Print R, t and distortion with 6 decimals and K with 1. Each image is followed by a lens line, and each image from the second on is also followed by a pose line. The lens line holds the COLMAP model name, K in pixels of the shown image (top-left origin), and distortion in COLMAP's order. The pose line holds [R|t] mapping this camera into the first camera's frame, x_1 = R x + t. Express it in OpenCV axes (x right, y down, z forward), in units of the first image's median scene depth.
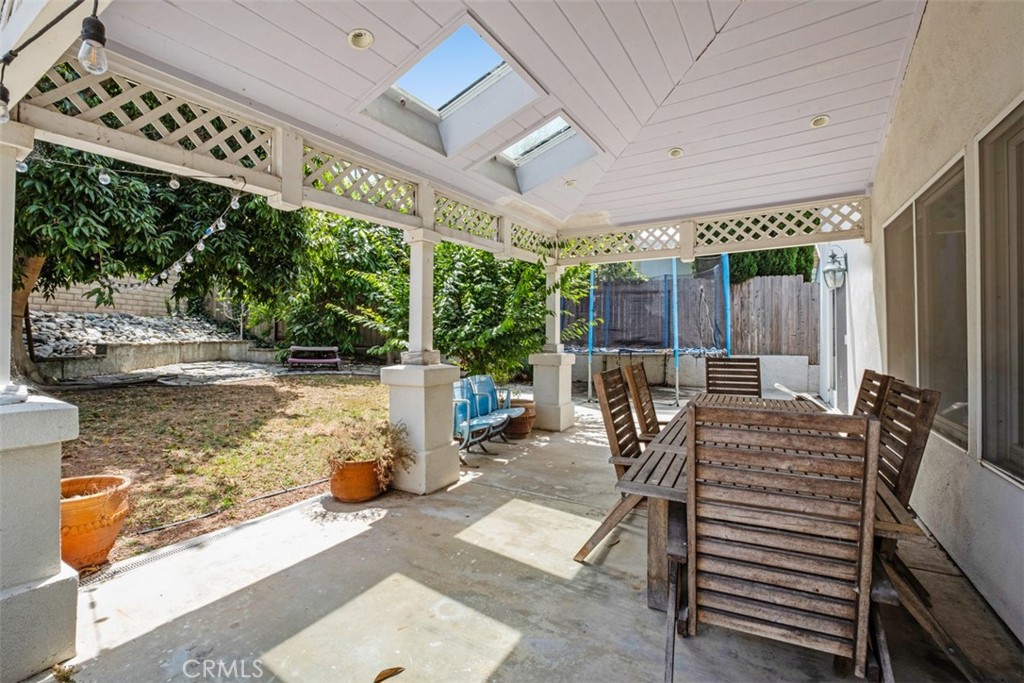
lens RADIAL K [[445.4, 0, 515.4], [0, 445.4, 328.1], [0, 0, 1]] dist [0.000536, -0.012265]
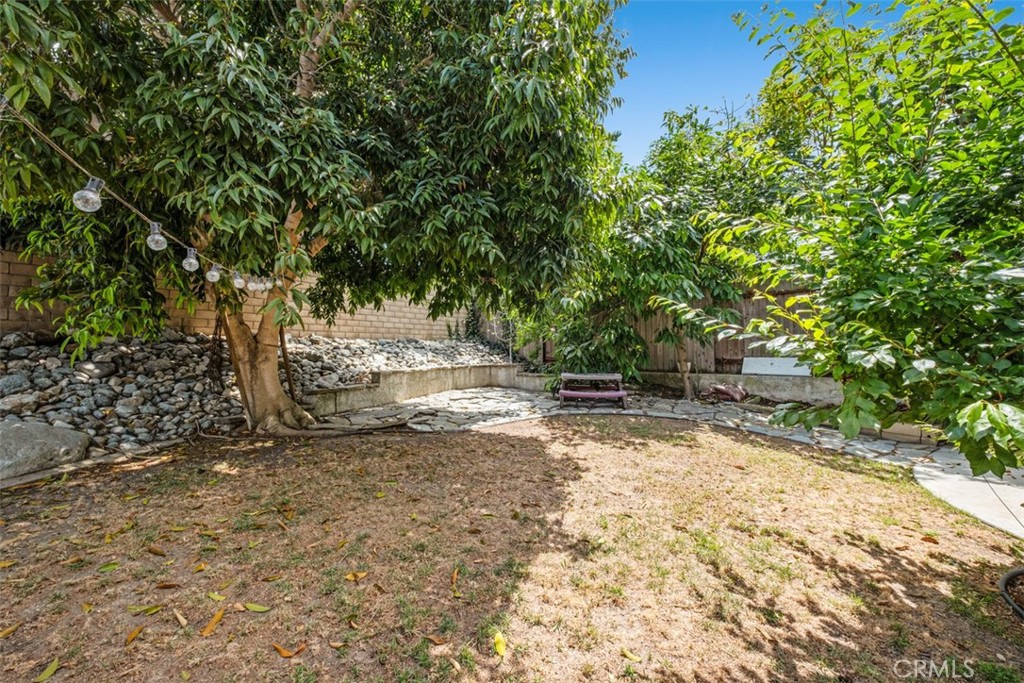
lens RADIAL K [[437.6, 0, 514.5], [0, 437.6, 336.9], [0, 0, 1]] dist [0.000730, -0.005473]
pose [[0.845822, -0.036462, -0.532218, -0.222300], [0.028579, 0.999326, -0.023045, -0.008678], [0.532699, 0.004282, 0.846294, 0.417495]]
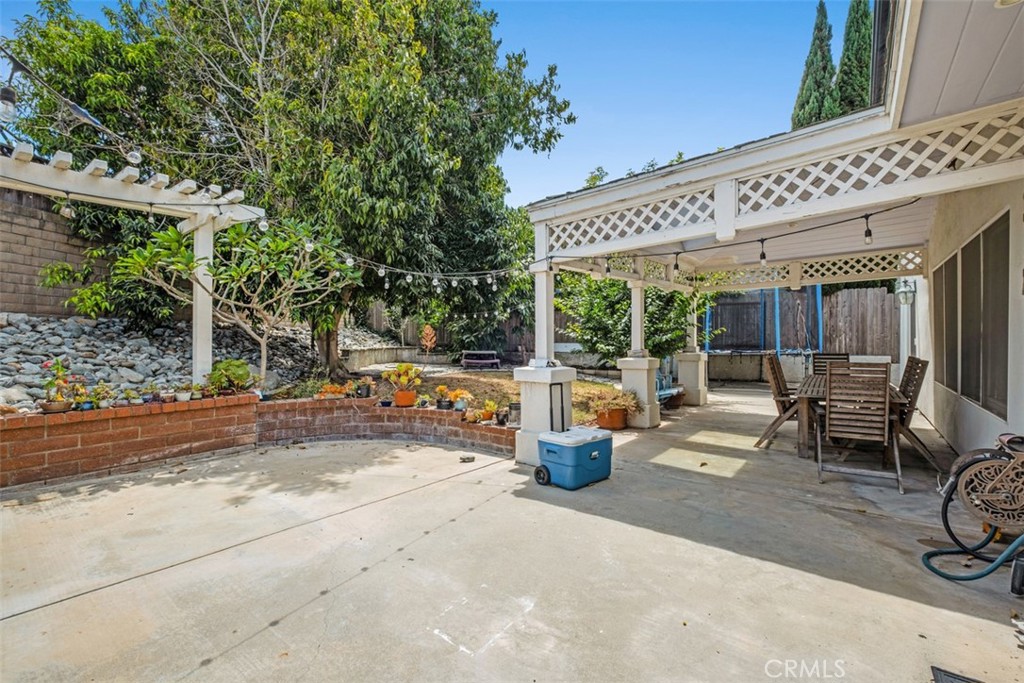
lens RADIAL K [[445.3, 0, 514.2], [0, 445.3, 344.3], [0, 0, 1]] dist [0.000686, -0.012529]
pose [[0.990543, -0.008000, -0.136968, -0.217244], [0.011151, 0.999690, 0.022248, -0.007433], [0.136748, -0.023565, 0.990326, -0.380408]]
